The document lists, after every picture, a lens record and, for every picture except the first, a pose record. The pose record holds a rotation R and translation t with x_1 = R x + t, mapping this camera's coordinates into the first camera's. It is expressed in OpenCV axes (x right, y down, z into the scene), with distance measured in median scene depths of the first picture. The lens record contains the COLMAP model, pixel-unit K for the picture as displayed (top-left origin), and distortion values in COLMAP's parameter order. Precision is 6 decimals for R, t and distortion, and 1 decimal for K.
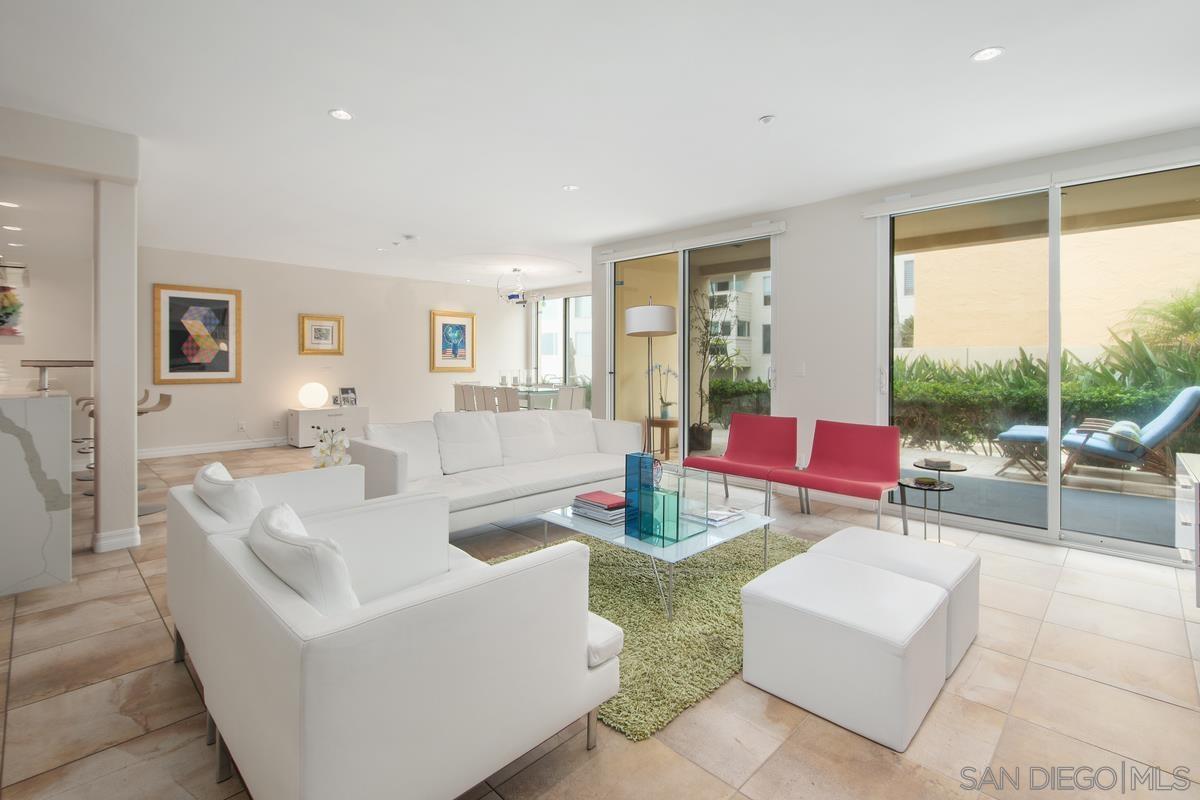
lens RADIAL K [[554.0, 0, 593.7], [0, 554.0, 364.4], [0, 0, 1]] dist [-0.002336, -0.000648]
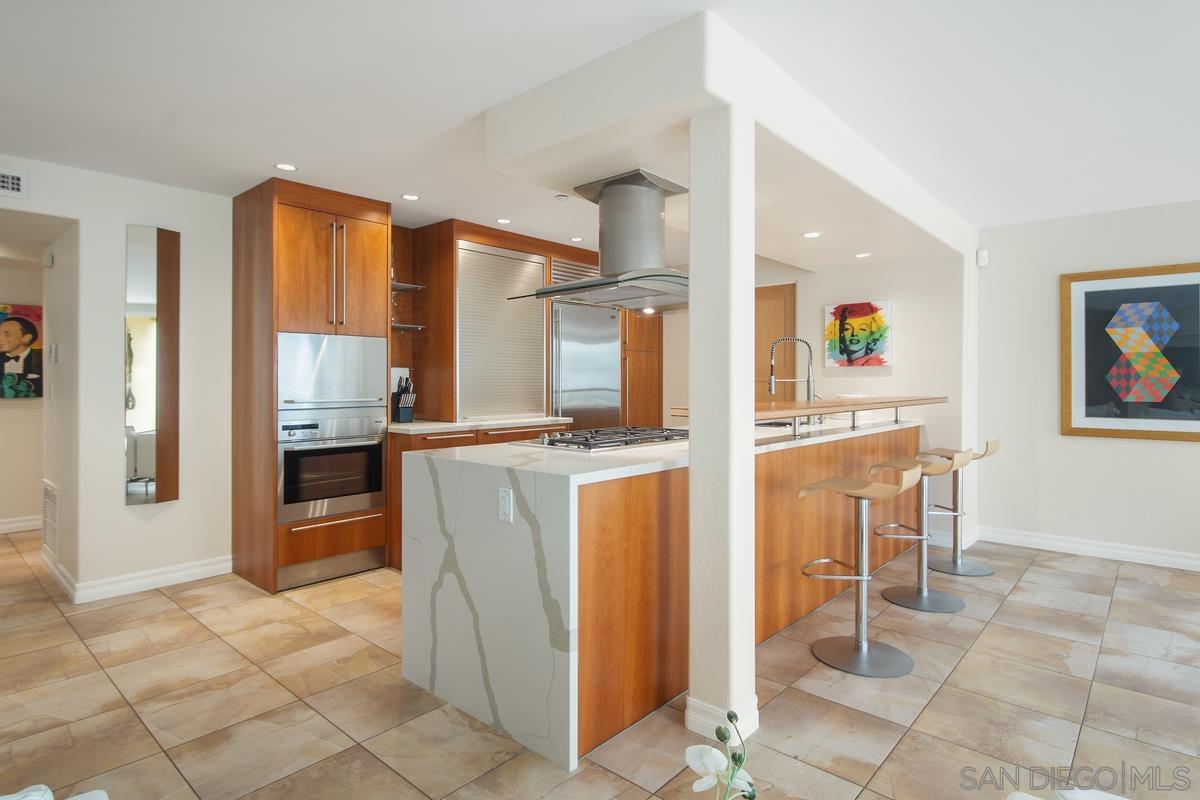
lens RADIAL K [[638.0, 0, 593.9], [0, 638.0, 378.1], [0, 0, 1]] dist [0.002096, 0.000310]
pose [[0.050204, -0.004442, -0.998729, -0.091204], [-0.006212, 0.999969, -0.004760, -0.020871], [0.998720, 0.006443, 0.050175, 0.415714]]
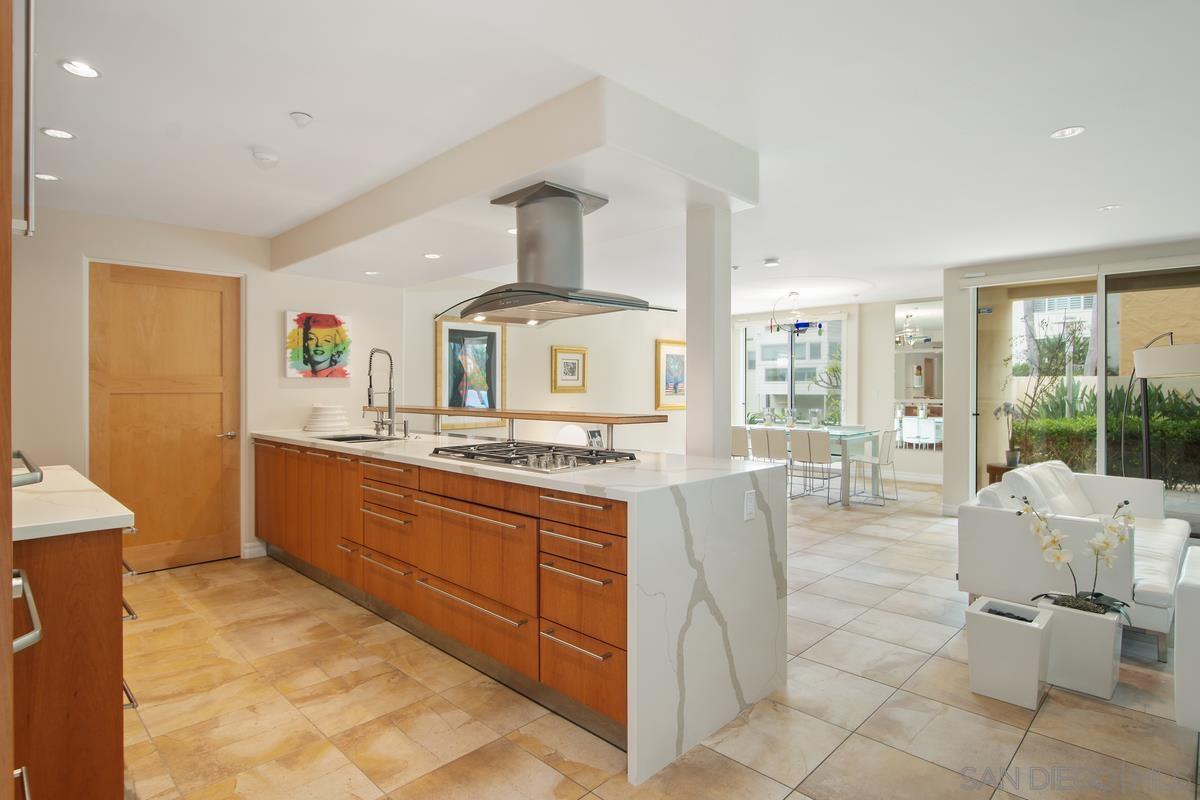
lens RADIAL K [[622.0, 0, 600.0], [0, 622.0, 400.0], [0, 0, 1]] dist [0.000601, 0.000216]
pose [[0.999988, -0.004966, -0.000233, -0.517456], [0.004969, 0.999872, 0.015202, -0.023432], [0.000157, -0.015203, 0.999884, 0.020356]]
